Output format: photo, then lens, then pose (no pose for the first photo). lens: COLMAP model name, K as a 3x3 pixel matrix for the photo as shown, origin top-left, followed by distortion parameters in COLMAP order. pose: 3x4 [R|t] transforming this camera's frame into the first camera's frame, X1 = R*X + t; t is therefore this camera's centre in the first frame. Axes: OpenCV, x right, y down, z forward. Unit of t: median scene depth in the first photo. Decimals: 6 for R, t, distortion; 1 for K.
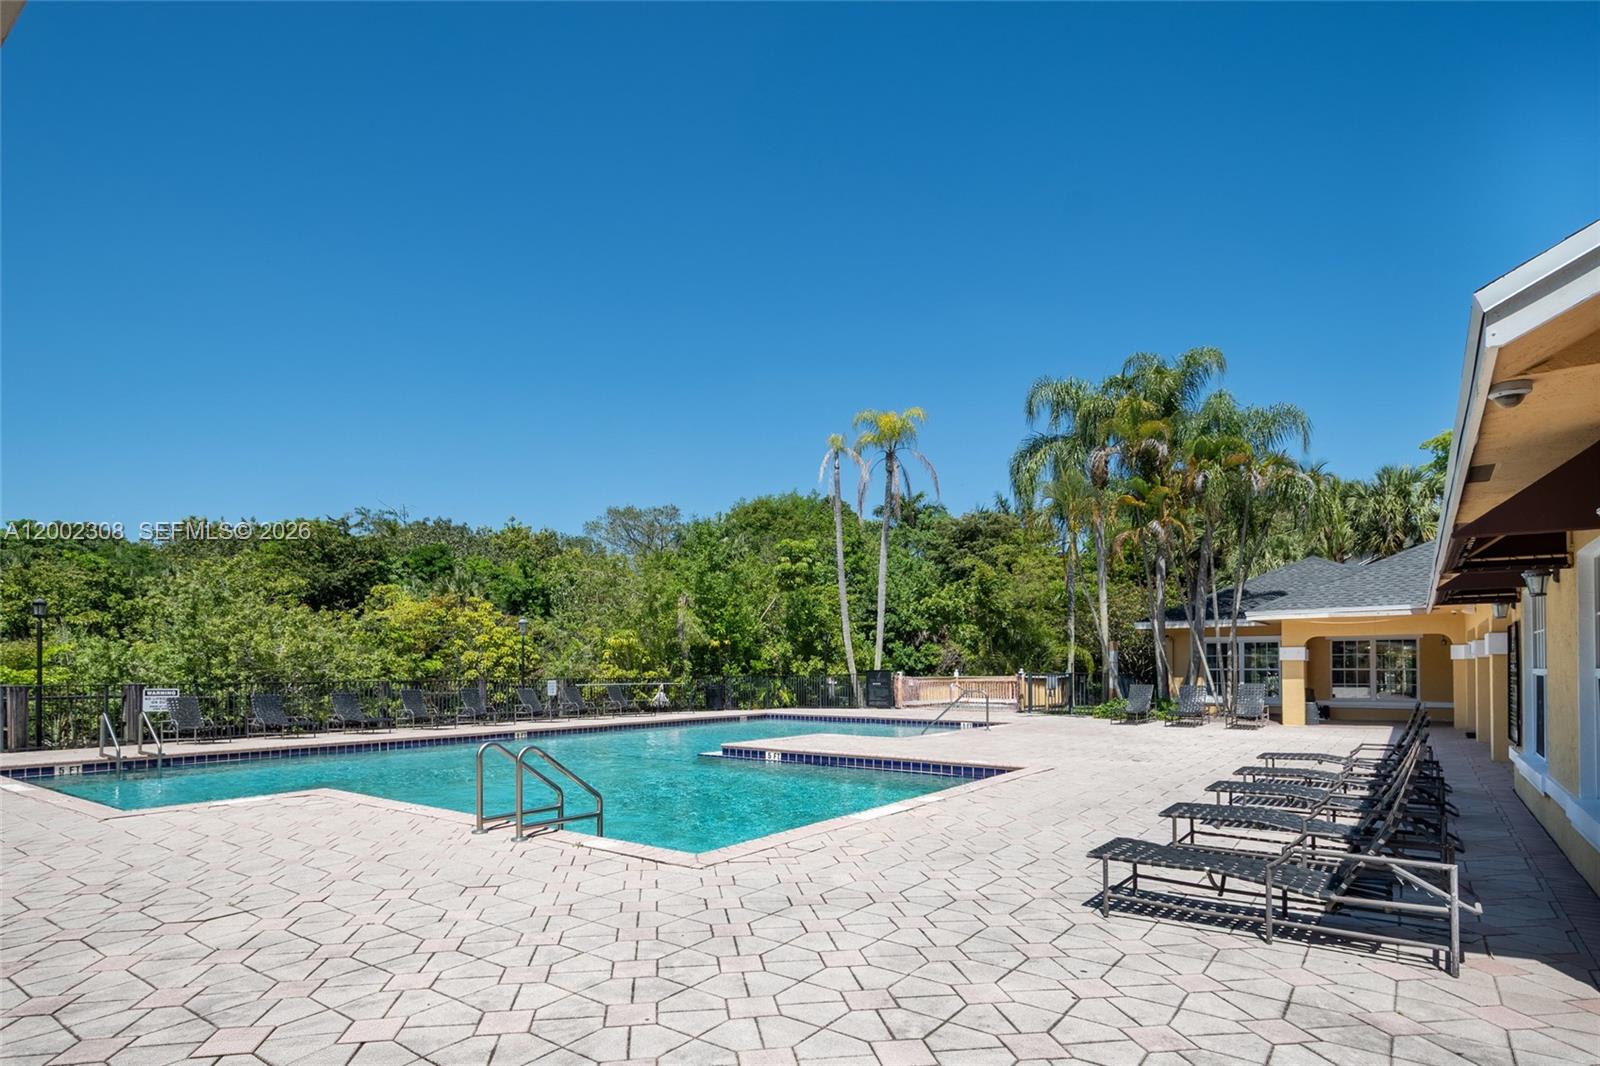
lens RADIAL K [[640.7, 0, 799.9], [0, 640.7, 536.3], [0, 0, 1]] dist [-0.000890, -0.000032]
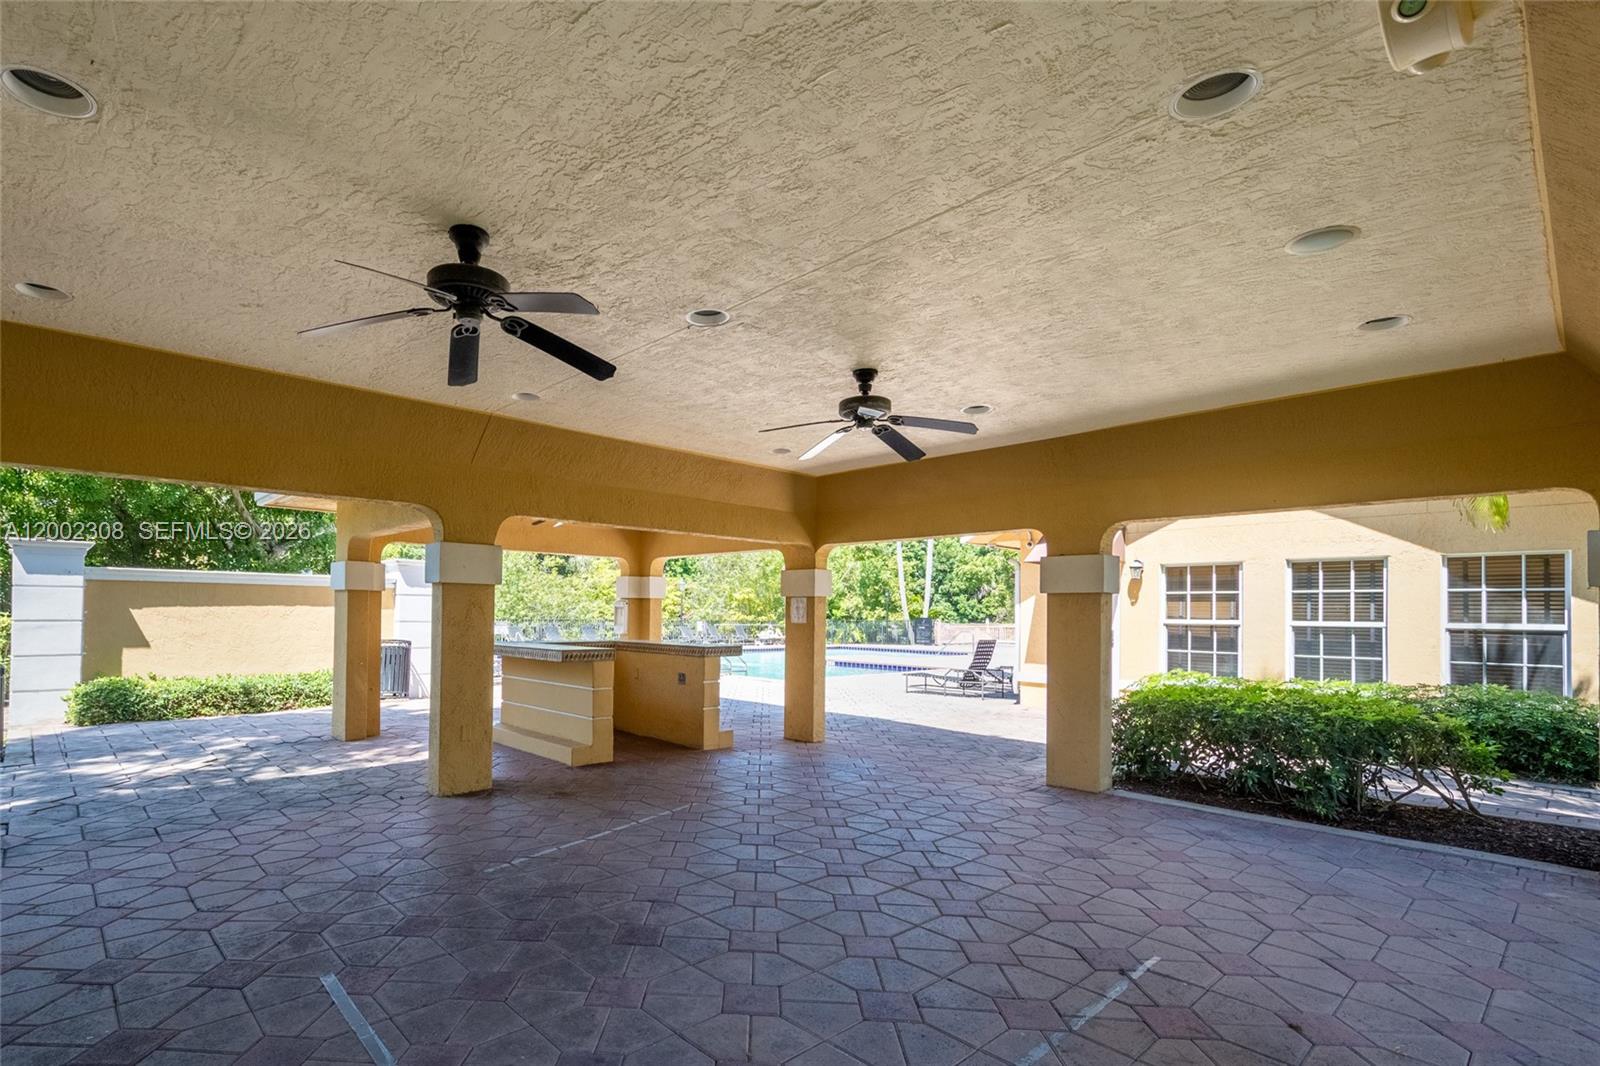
lens RADIAL K [[889.8, 0, 800.5], [0, 889.8, 524.8], [0, 0, 1]] dist [0.052965, -0.000117]
pose [[0.983563, -0.004207, -0.180518, 0.202525], [0.022481, 0.994803, 0.099306, -0.182782], [0.179162, -0.101732, 0.978546, -0.883502]]
